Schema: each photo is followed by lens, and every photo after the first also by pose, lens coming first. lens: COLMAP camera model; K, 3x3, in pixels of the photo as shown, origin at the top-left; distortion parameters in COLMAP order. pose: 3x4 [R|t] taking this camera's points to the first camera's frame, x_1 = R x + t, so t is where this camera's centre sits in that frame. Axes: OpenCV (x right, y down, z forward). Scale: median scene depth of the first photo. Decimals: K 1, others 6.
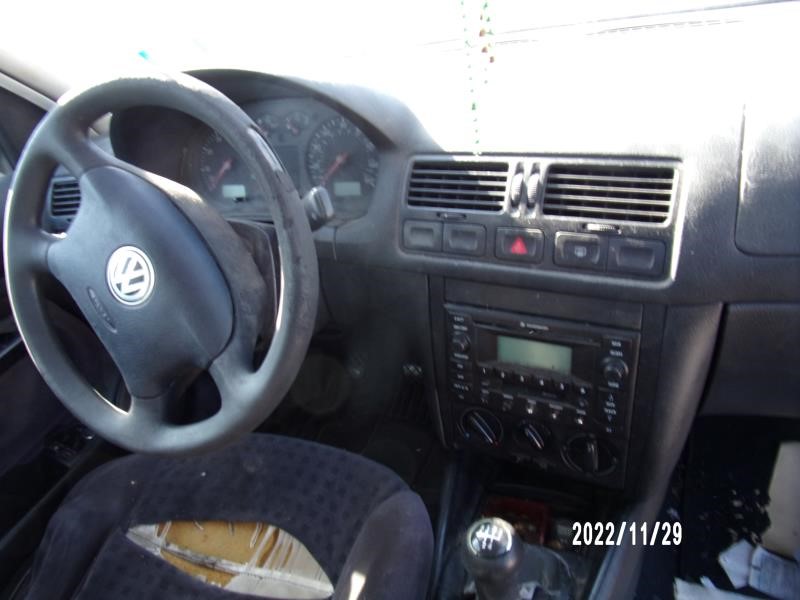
lens RADIAL K [[595.4, 0, 371.6], [0, 595.4, 301.0], [0, 0, 1]] dist [-0.010409, 0.001214]
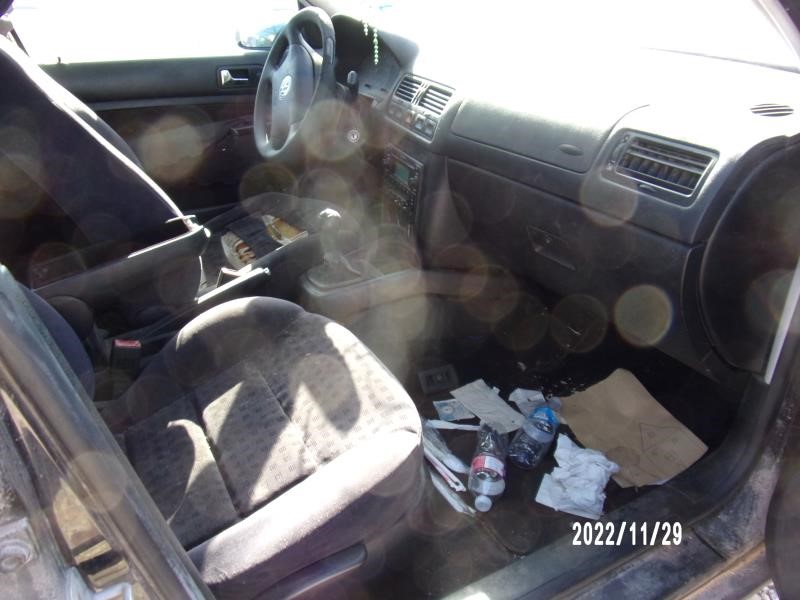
lens RADIAL K [[595.4, 0, 371.6], [0, 595.4, 301.0], [0, 0, 1]] dist [-0.010409, 0.001214]
pose [[0.749497, 0.437991, -0.496405, 1.320721], [-0.424814, 0.893302, 0.146778, 0.213543], [0.507727, 0.100870, 0.855593, -0.767782]]
